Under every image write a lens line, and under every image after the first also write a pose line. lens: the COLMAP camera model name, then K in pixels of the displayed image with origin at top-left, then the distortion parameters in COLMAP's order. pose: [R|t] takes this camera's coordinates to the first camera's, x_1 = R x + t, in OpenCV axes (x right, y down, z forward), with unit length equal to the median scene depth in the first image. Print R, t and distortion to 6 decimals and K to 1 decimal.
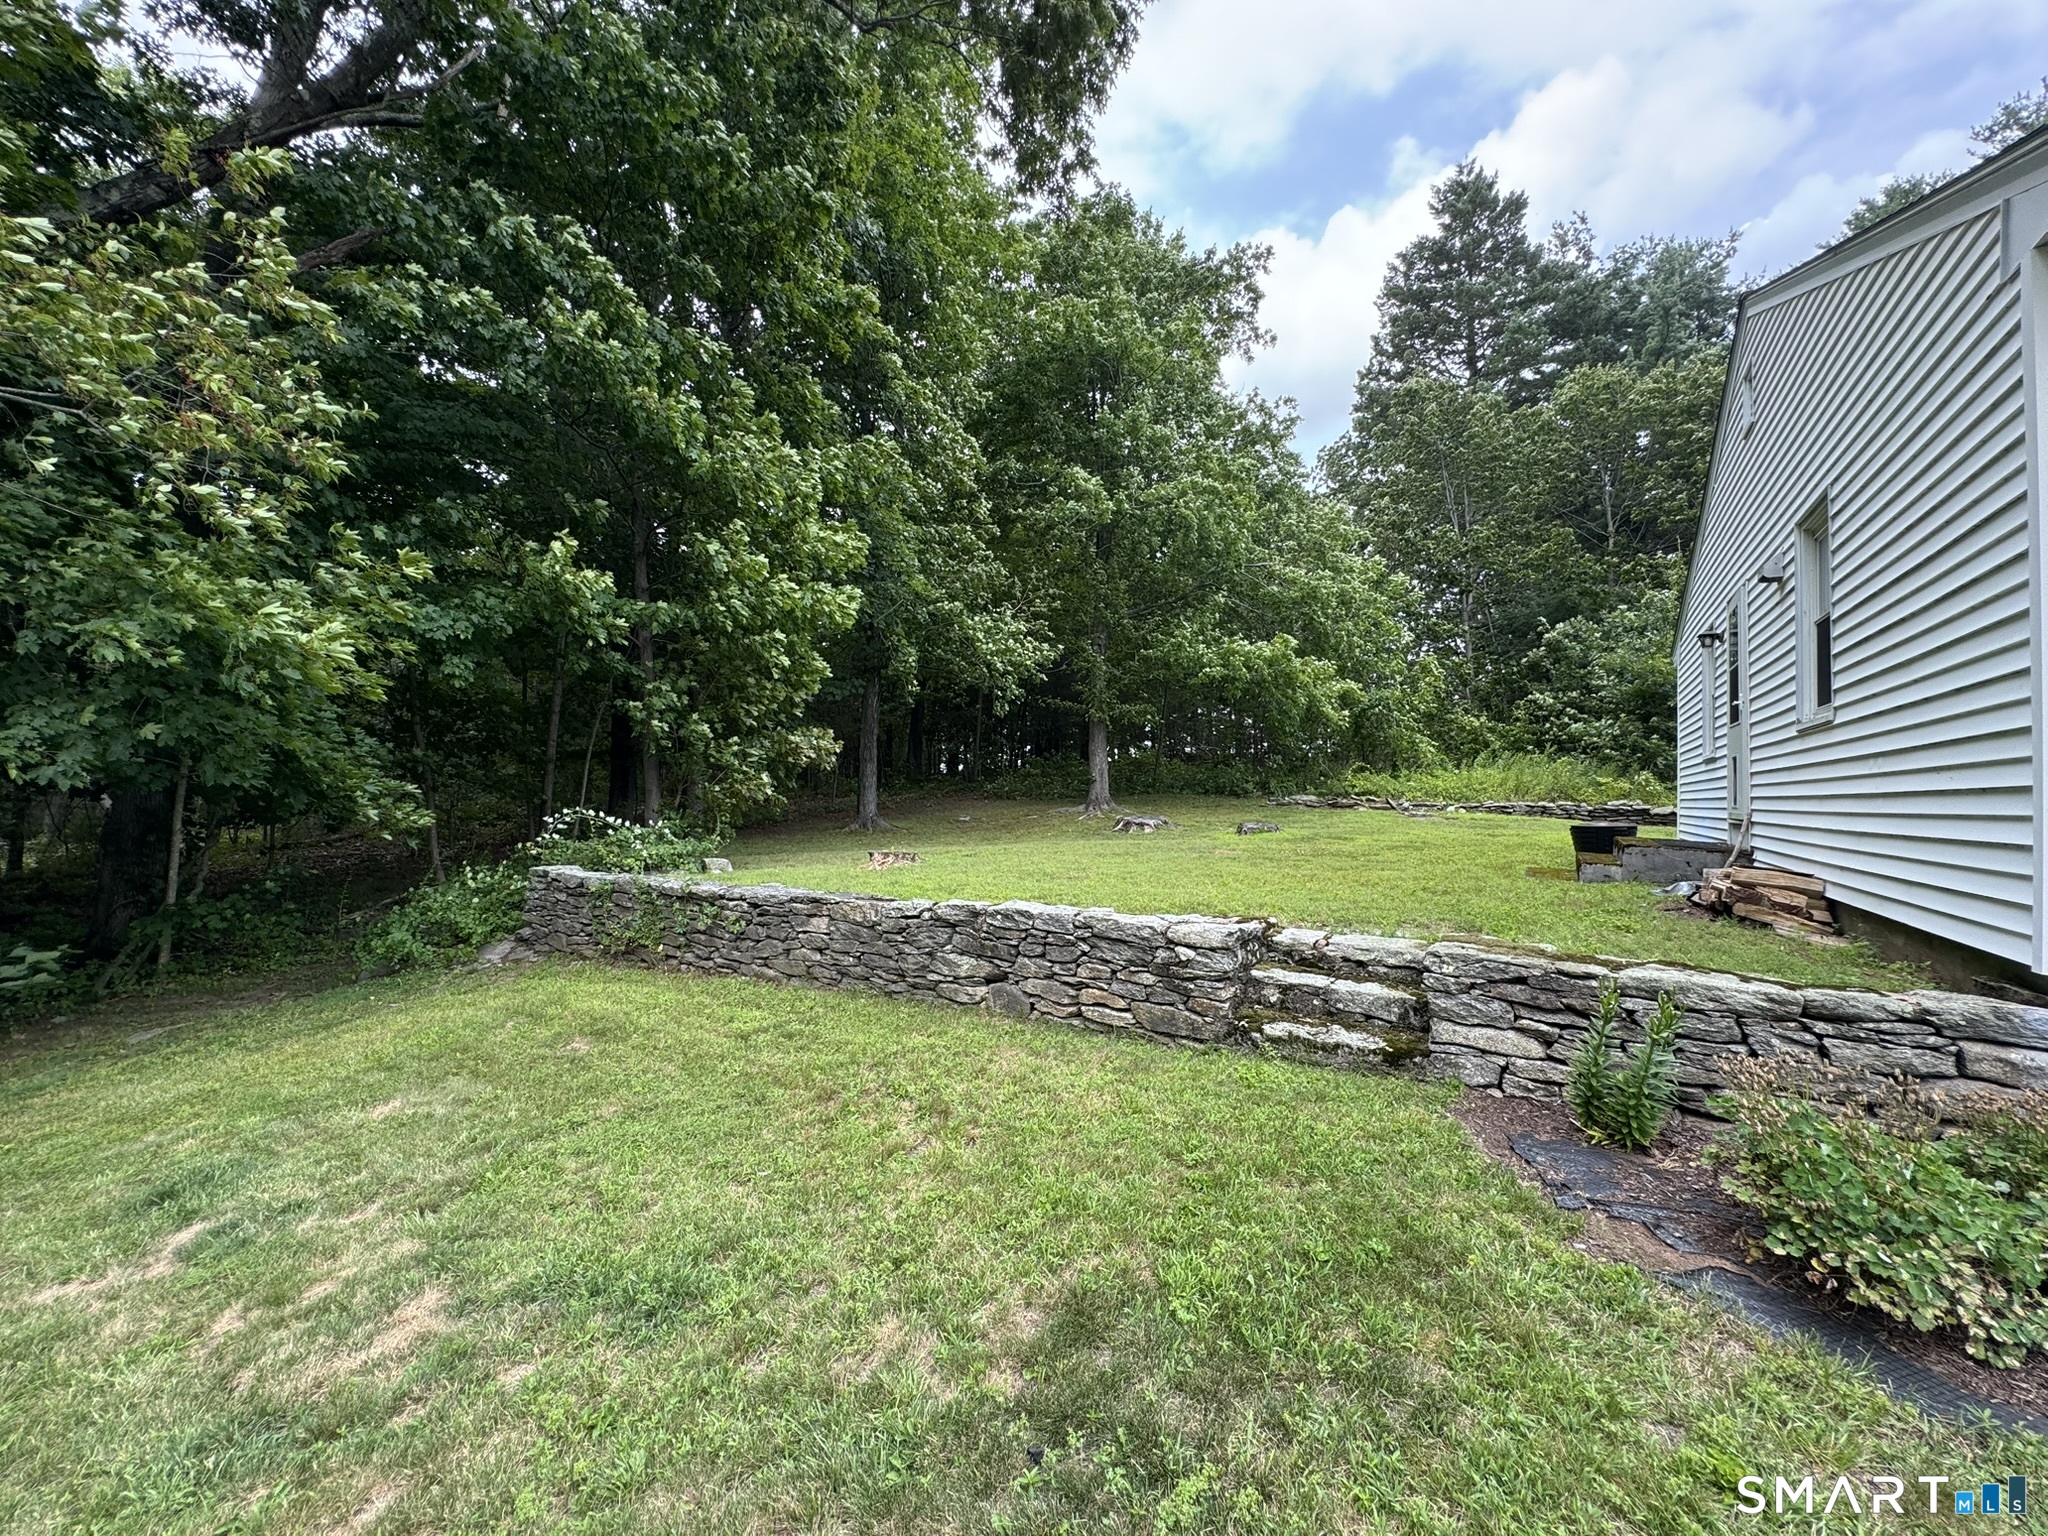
lens RADIAL K [[817.9, 0, 1024.0], [0, 817.9, 768.0], [0, 0, 1]] dist [-0.003412, 0.000047]
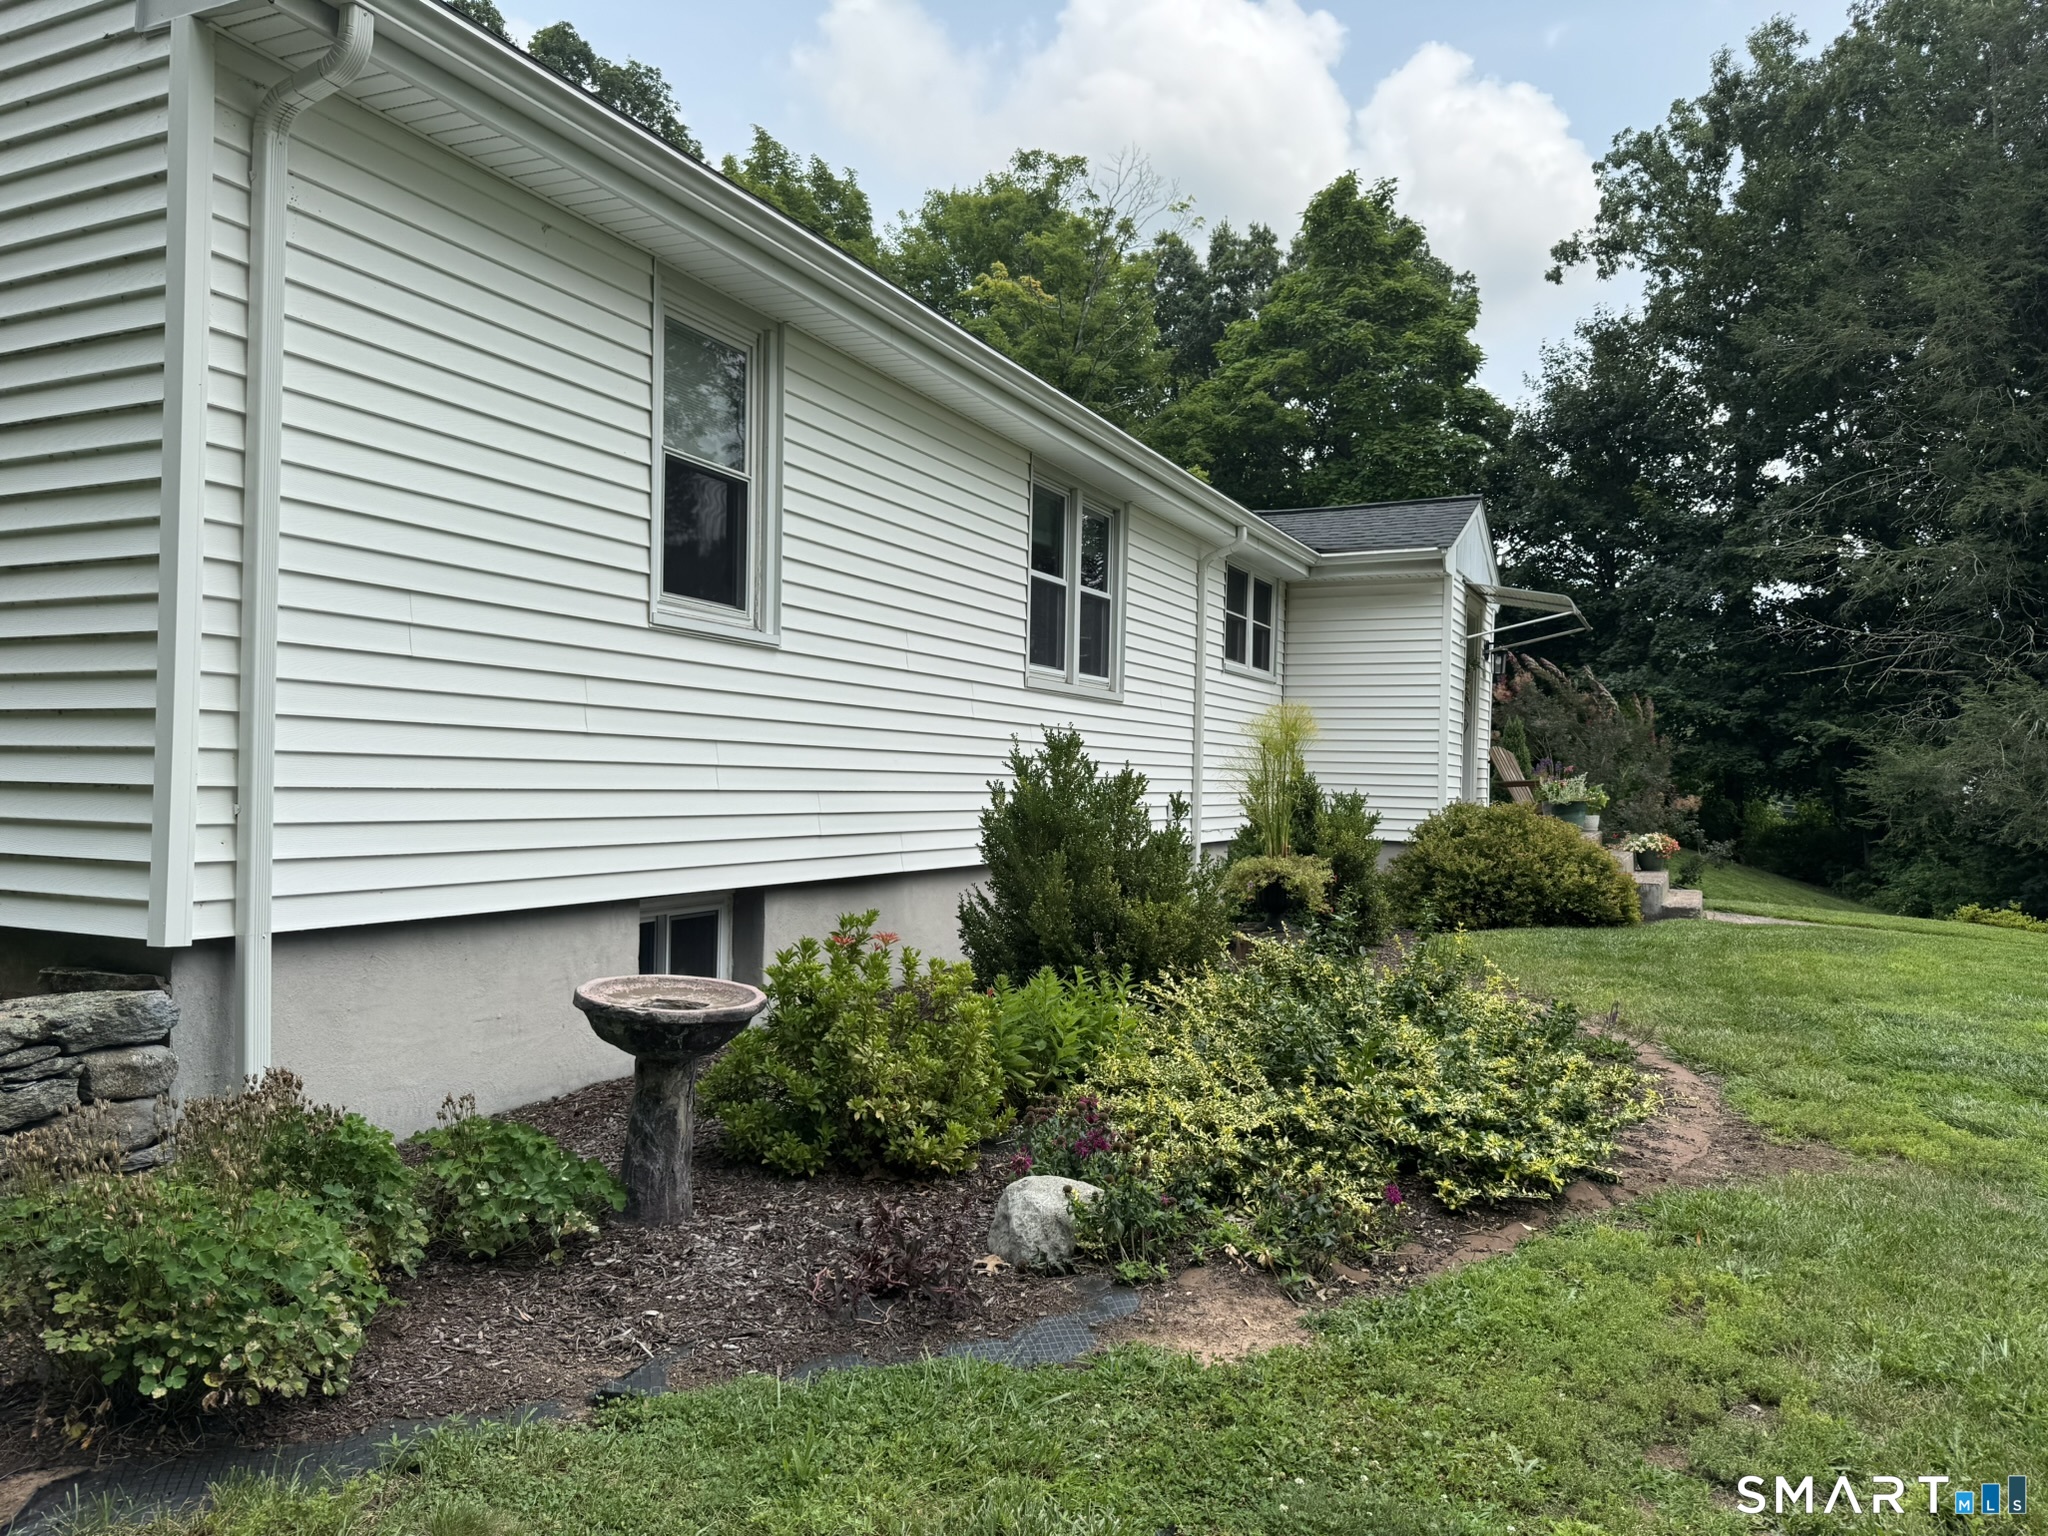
lens RADIAL K [[1413.3, 0, 1021.2], [0, 1413.3, 827.7], [0, 0, 1]] dist [0.084527, -0.117679]
pose [[-0.130701, -0.053125, 0.989997, -0.130977], [-0.054117, 0.997457, 0.046381, 0.014886], [-0.989944, -0.047513, -0.133244, 0.202371]]
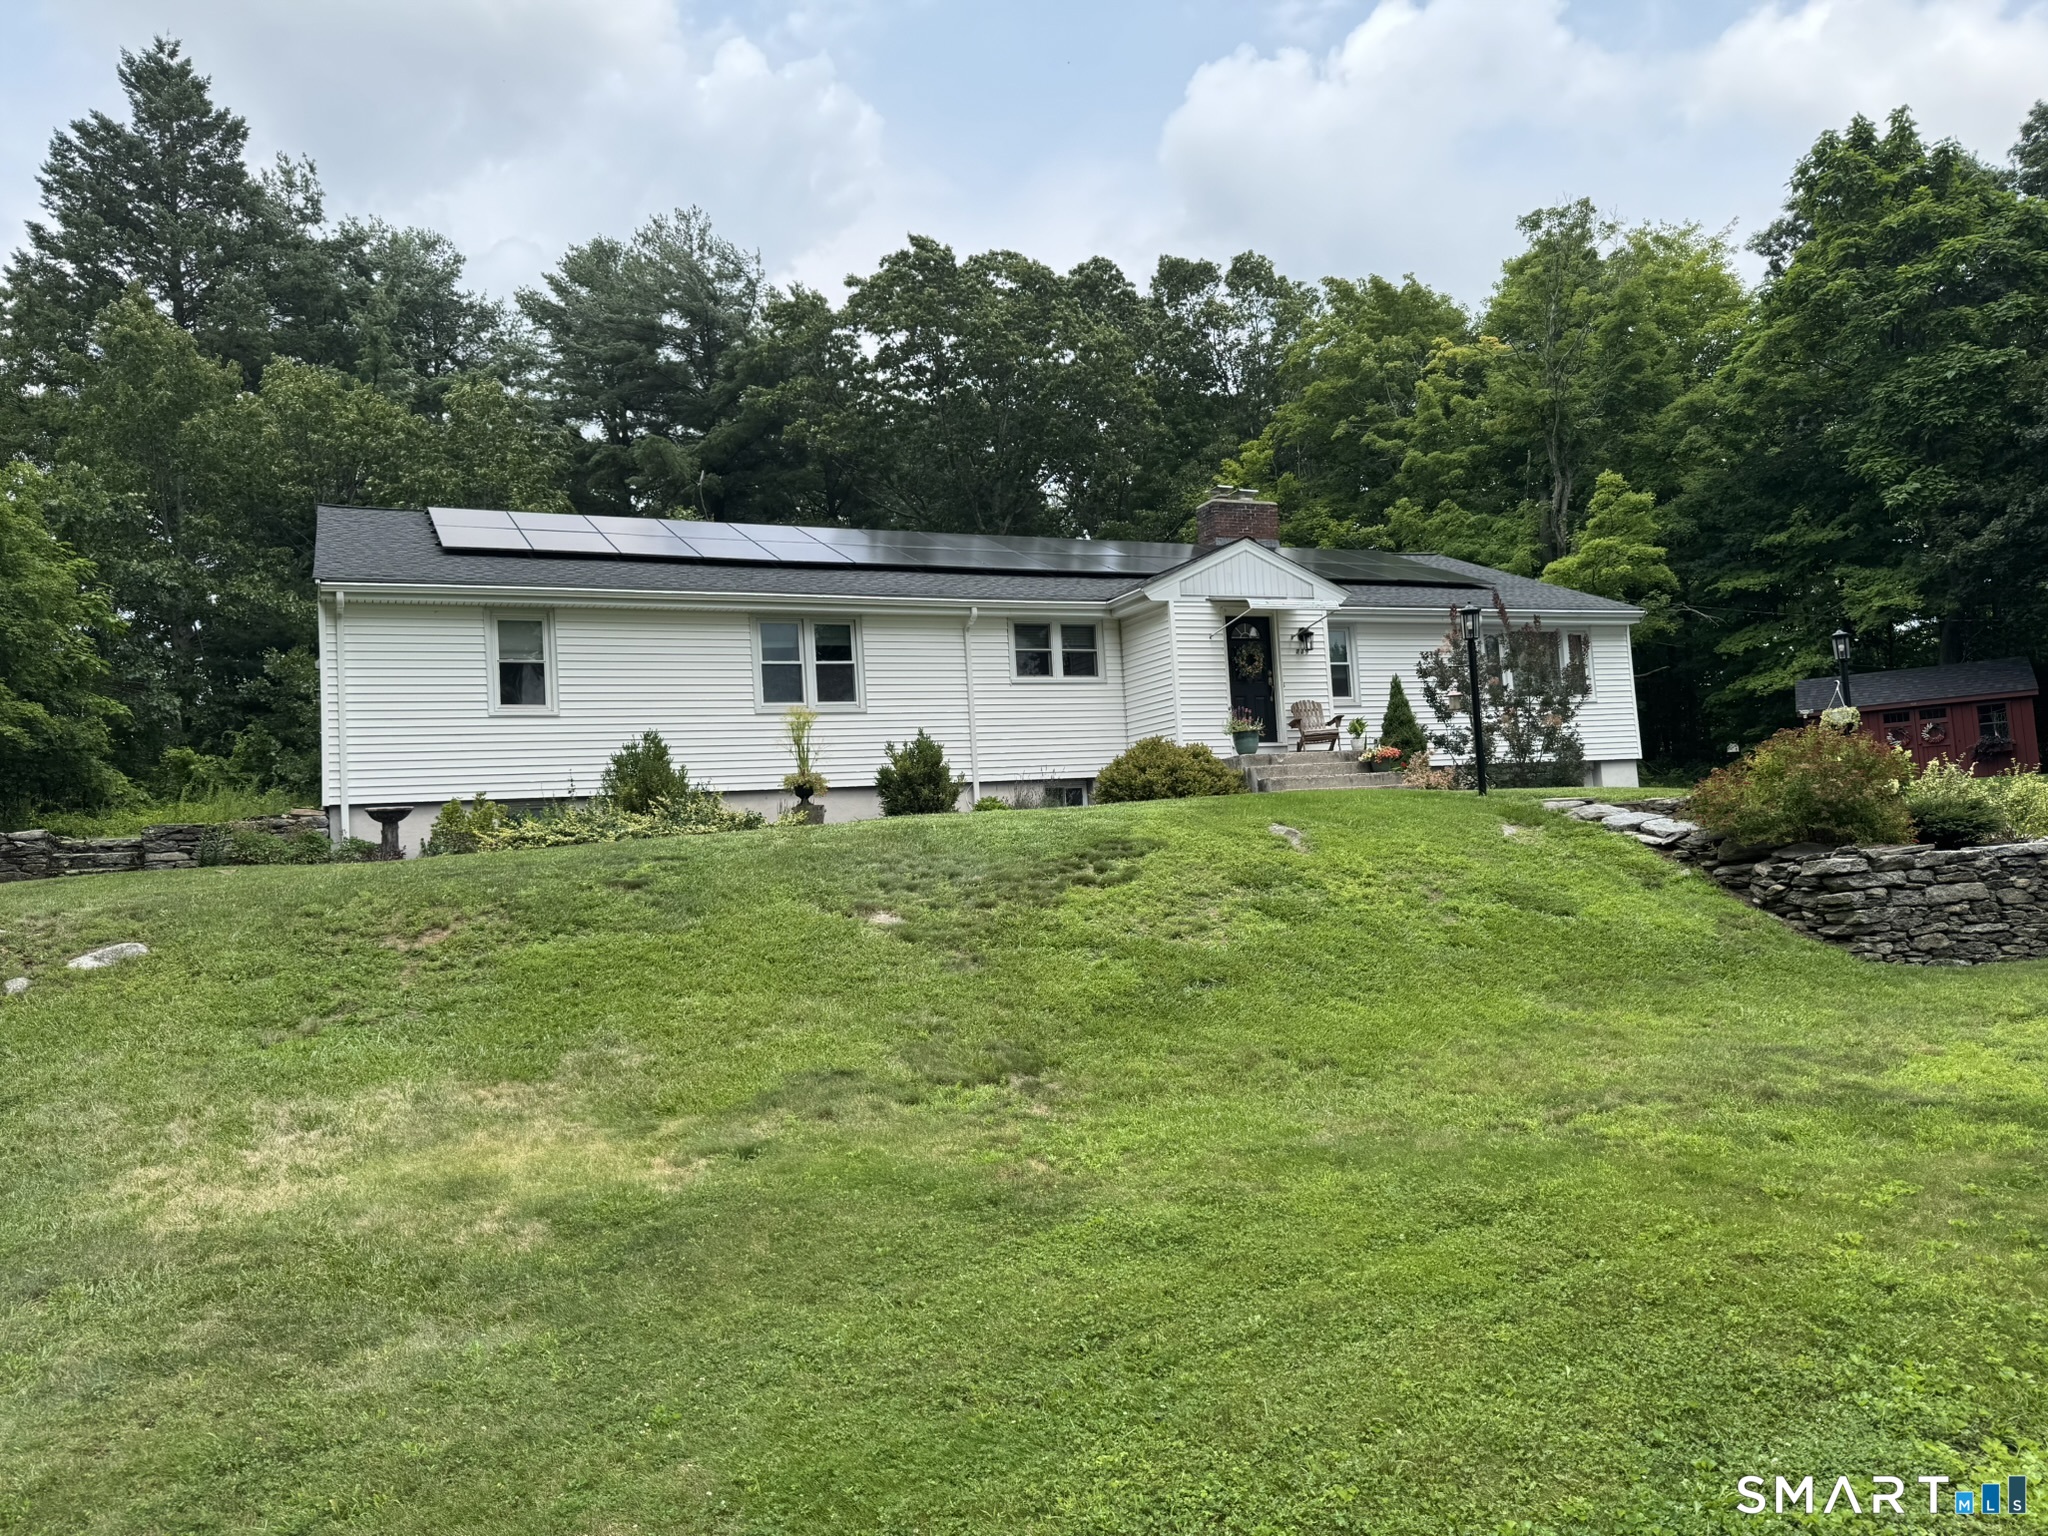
lens RADIAL K [[1457.7, 0, 1024.0], [0, 1457.7, 768.0], [0, 0, 1]] dist [0.000713, -0.002547]
pose [[0.529446, 0.006859, 0.848316, -1.420709], [0.044145, 0.998390, -0.035624, 0.249478], [-0.847194, 0.056310, 0.528290, -2.783620]]
